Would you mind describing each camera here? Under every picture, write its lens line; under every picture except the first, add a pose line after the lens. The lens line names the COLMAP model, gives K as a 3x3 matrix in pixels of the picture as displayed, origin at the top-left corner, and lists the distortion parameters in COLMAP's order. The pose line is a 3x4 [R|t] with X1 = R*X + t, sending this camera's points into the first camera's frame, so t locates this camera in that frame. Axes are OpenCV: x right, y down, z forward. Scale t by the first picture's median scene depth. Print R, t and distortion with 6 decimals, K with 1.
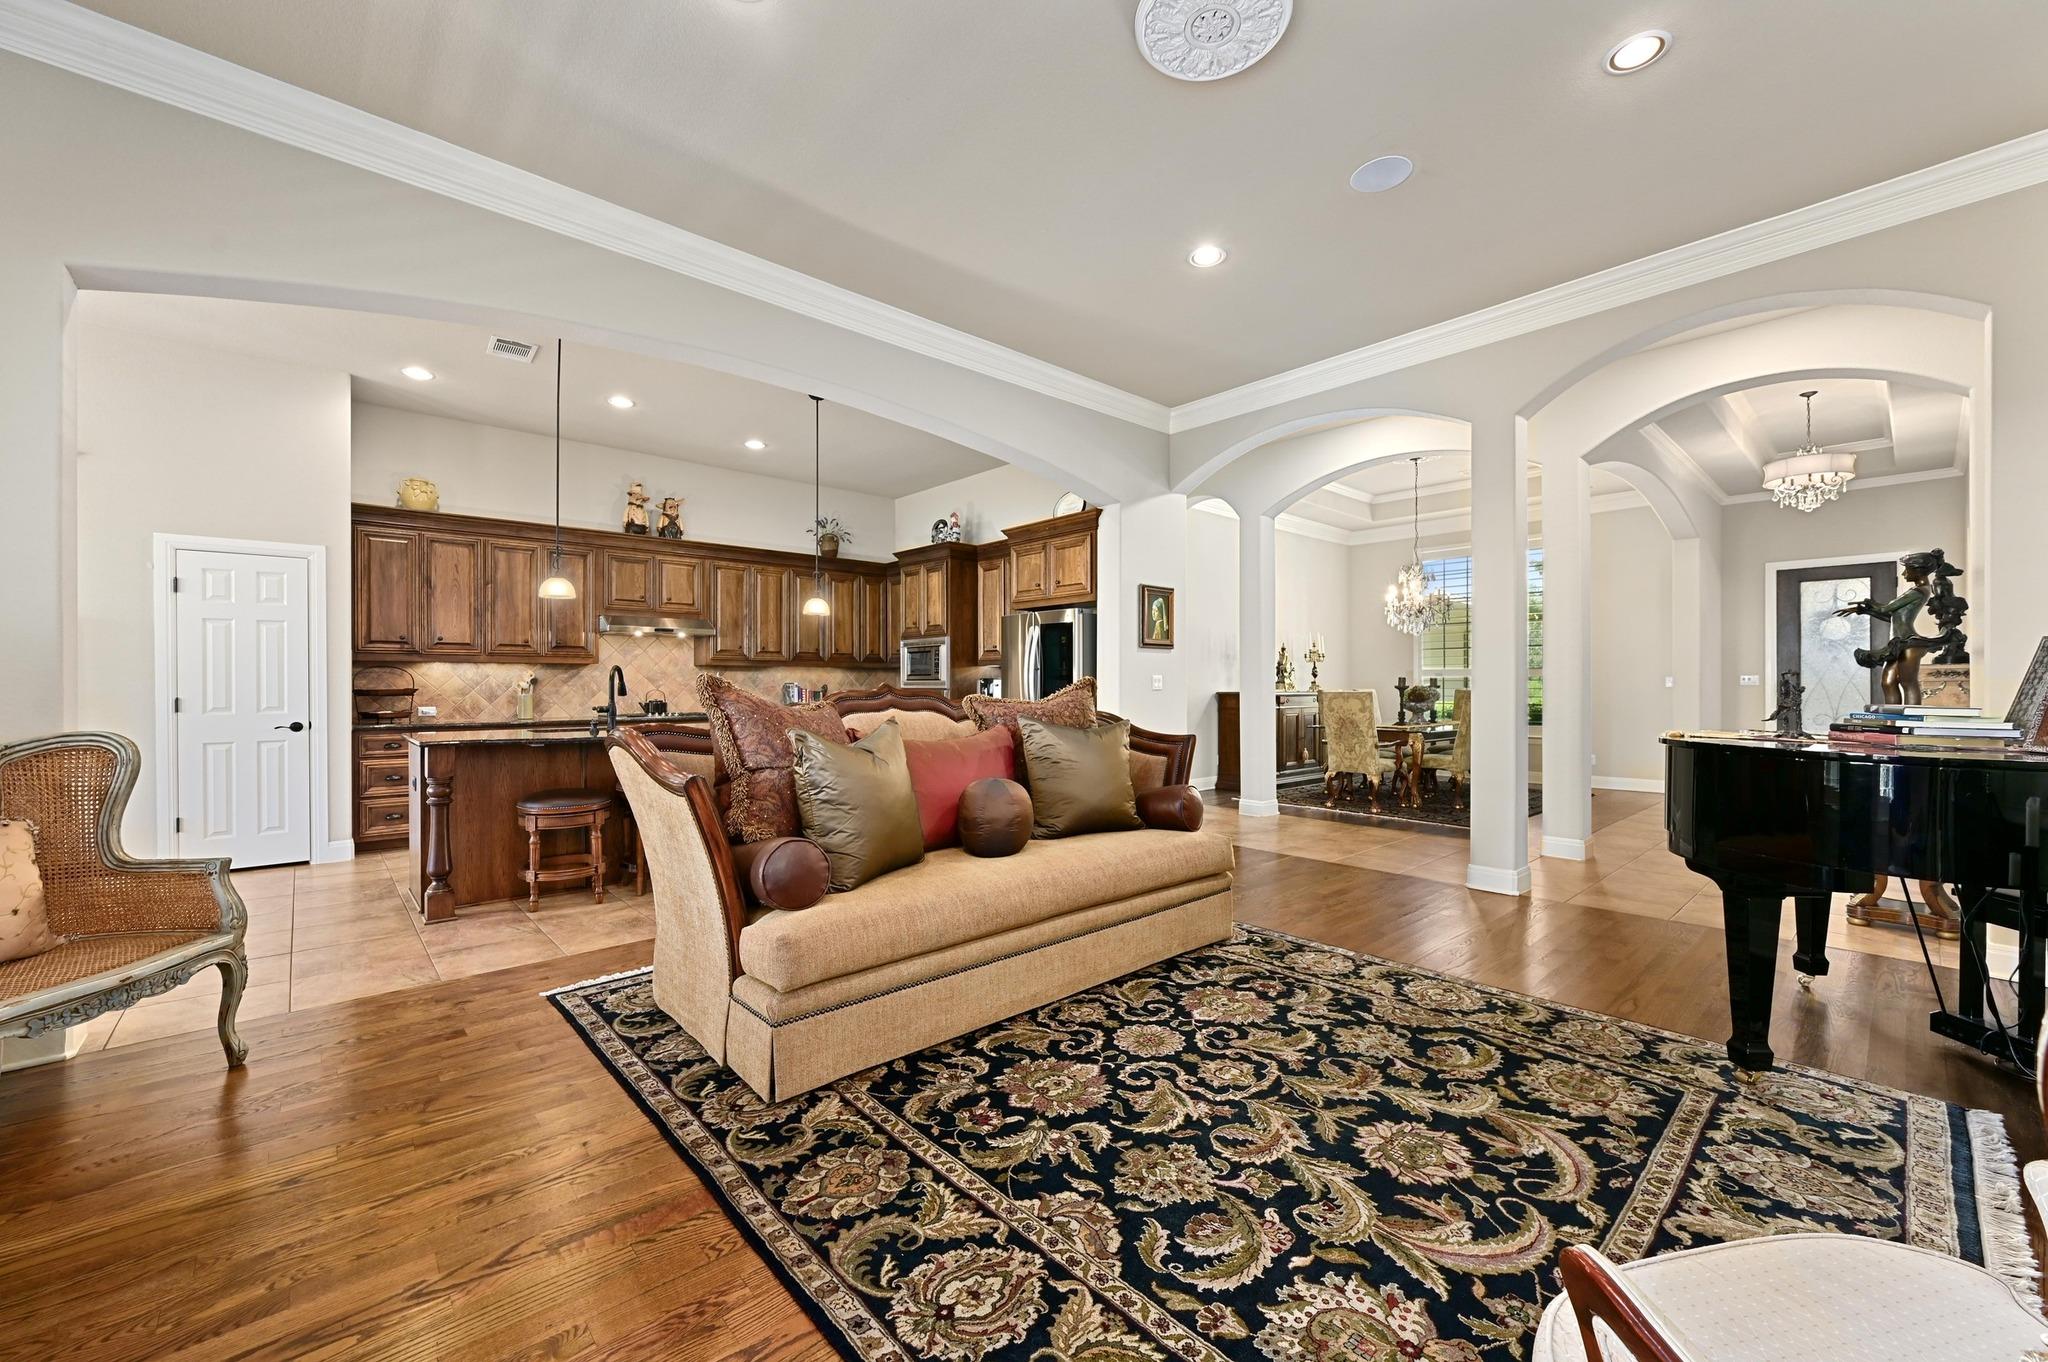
lens RADIAL K [[798.3, 0, 1031.1], [0, 798.3, 680.8], [0, 0, 1]] dist [-0.001009, -0.000077]
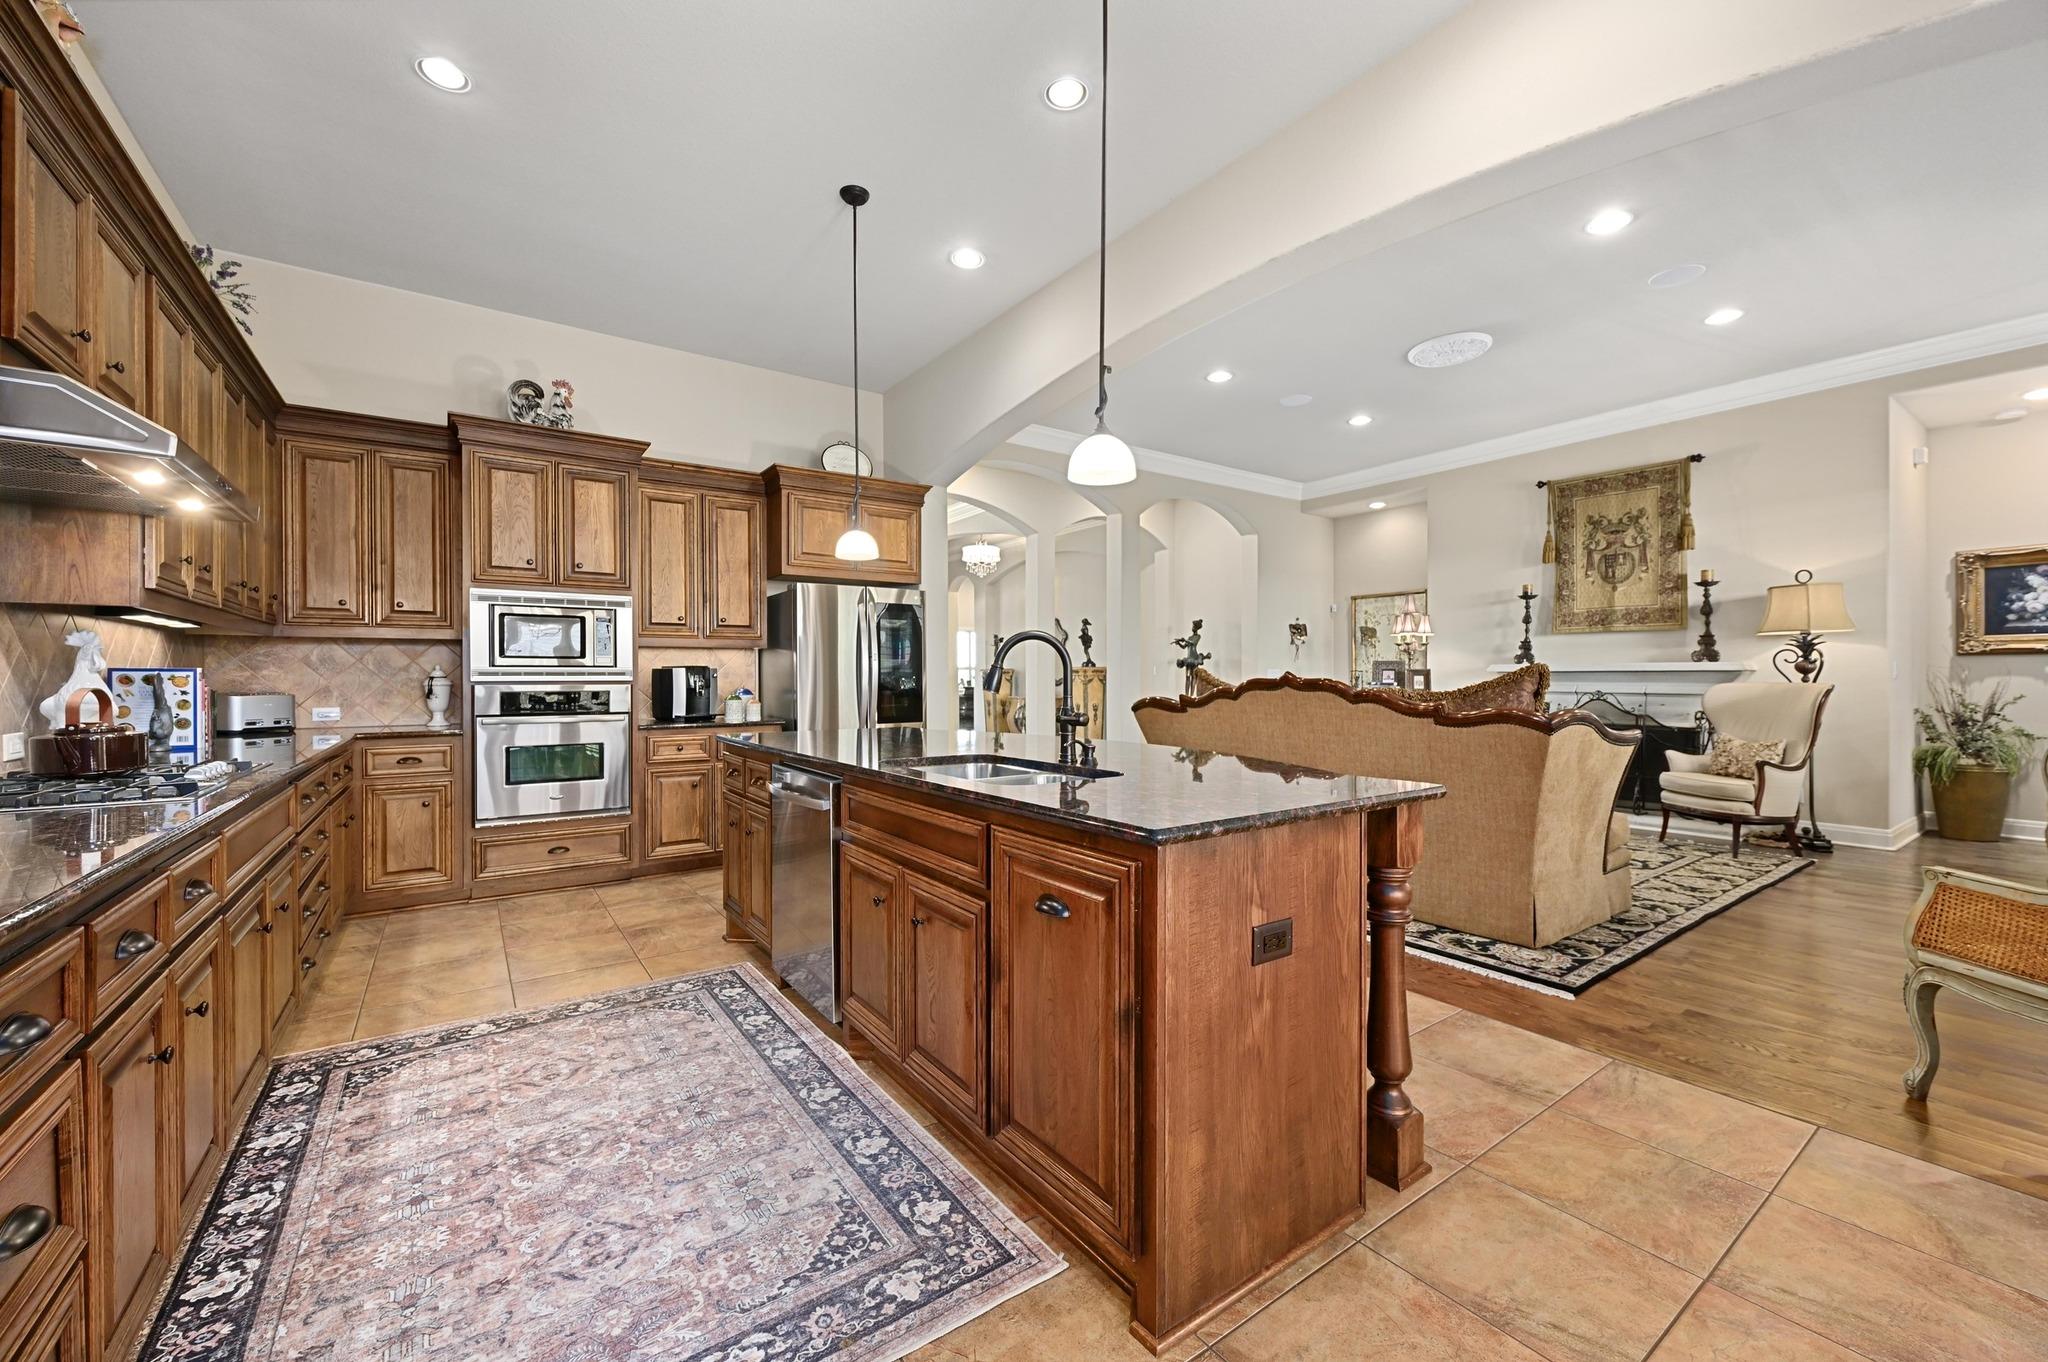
lens RADIAL K [[799.9, 0, 1016.9], [0, 799.9, 683.7], [0, 0, 1]] dist [-0.000787, -0.000204]
pose [[0.131008, -0.005748, 0.991365, -1.747326], [-0.003321, 0.999975, 0.006236, 0.017470], [-0.991376, -0.004109, 0.130986, 1.634929]]
